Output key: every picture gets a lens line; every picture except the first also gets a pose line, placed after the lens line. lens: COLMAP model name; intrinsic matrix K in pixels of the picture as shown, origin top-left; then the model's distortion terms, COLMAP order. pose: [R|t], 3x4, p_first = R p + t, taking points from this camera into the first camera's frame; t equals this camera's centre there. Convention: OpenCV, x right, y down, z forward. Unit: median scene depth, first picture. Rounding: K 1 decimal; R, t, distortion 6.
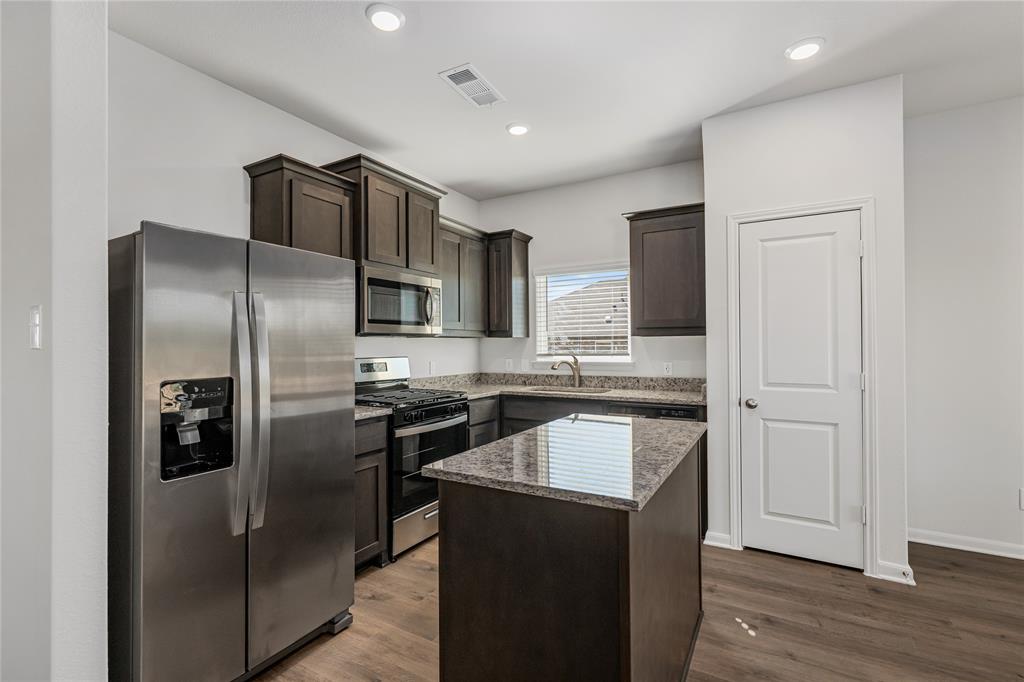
lens RADIAL K [[464.6, 0, 507.6], [0, 464.6, 342.3], [0, 0, 1]] dist [0.001438, 0.000297]
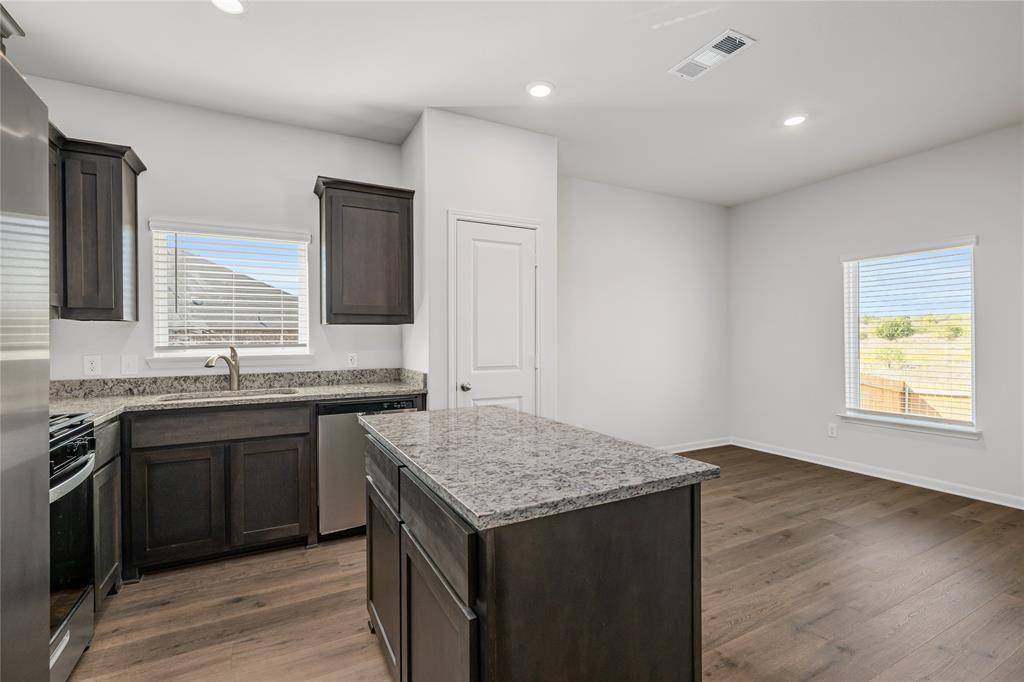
lens RADIAL K [[464.6, 0, 509.8], [0, 464.6, 340.8], [0, 0, 1]] dist [0.001438, 0.000297]
pose [[0.539028, -0.001059, 0.842287, -0.252748], [-0.003349, 0.999989, 0.003401, 0.014408], [-0.842281, -0.004654, 0.539018, 0.241553]]
